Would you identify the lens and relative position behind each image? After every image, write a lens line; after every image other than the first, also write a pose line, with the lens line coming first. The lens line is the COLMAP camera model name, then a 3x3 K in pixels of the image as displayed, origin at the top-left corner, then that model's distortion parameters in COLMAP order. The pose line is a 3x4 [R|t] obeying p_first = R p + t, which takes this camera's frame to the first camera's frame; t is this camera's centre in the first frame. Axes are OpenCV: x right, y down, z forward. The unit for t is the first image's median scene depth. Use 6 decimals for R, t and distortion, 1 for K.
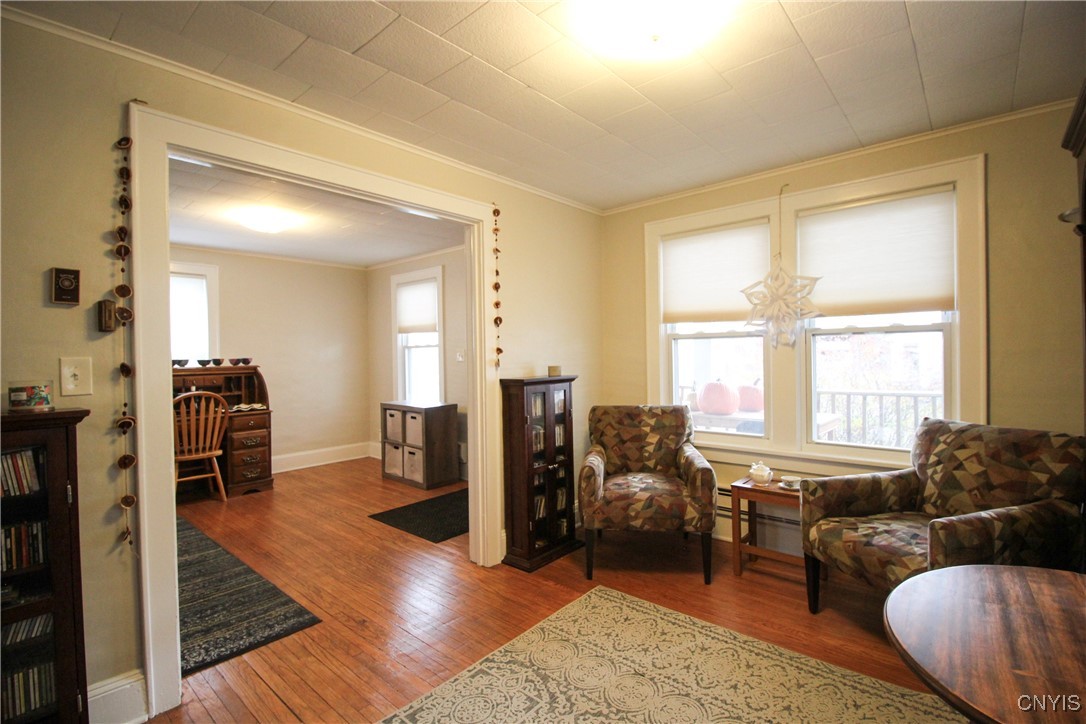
lens RADIAL K [[500.1, 0, 546.2], [0, 500.1, 358.8], [0, 0, 1]] dist [-0.002301, -0.000063]
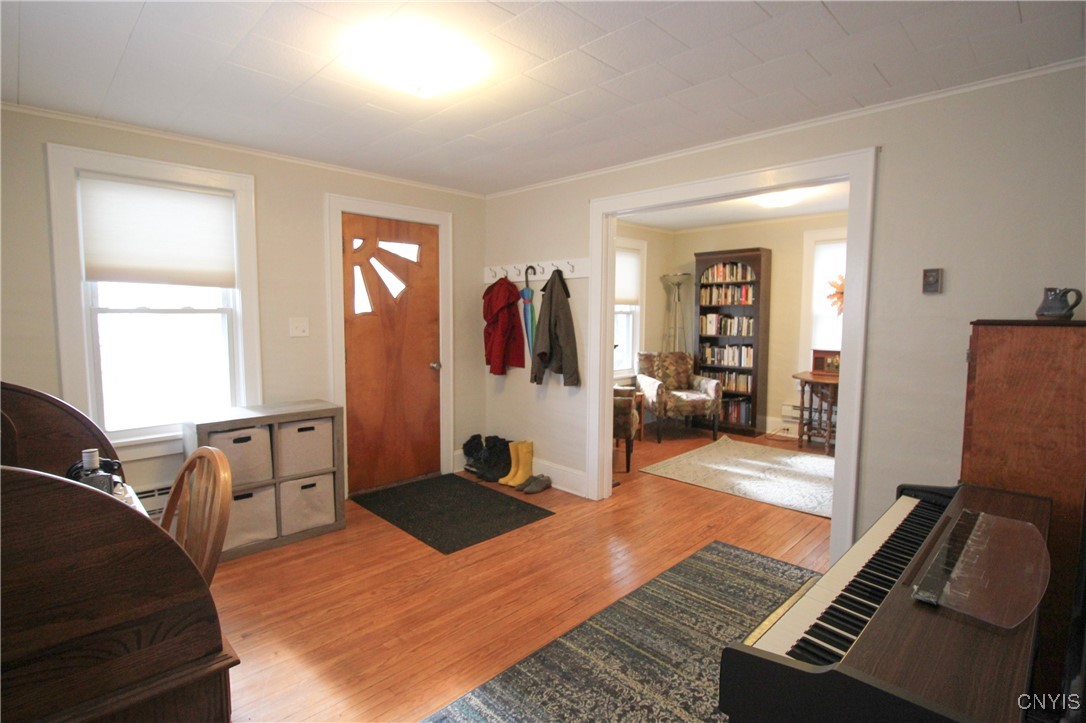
lens RADIAL K [[500.1, 0, 546.2], [0, 500.1, 358.3], [0, 0, 1]] dist [-0.002301, -0.000063]
pose [[0.095787, -0.065046, 0.993274, -1.321614], [0.012656, 0.997862, 0.064126, -0.007807], [-0.995321, 0.006428, 0.096406, 1.013113]]
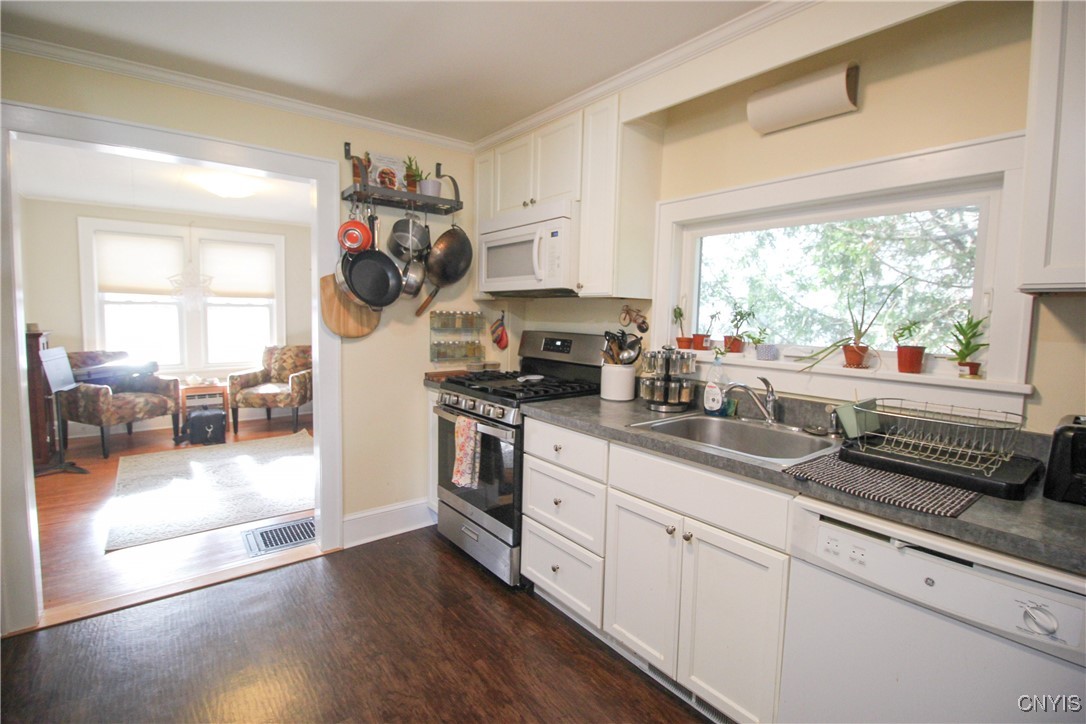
lens RADIAL K [[500.1, 0, 546.2], [0, 500.1, 358.8], [0, 0, 1]] dist [-0.002301, -0.000063]
pose [[0.174419, -0.076024, 0.981732, -1.102935], [-0.019002, 0.996570, 0.080549, -0.025147], [-0.984488, -0.032704, 0.172376, -0.585250]]
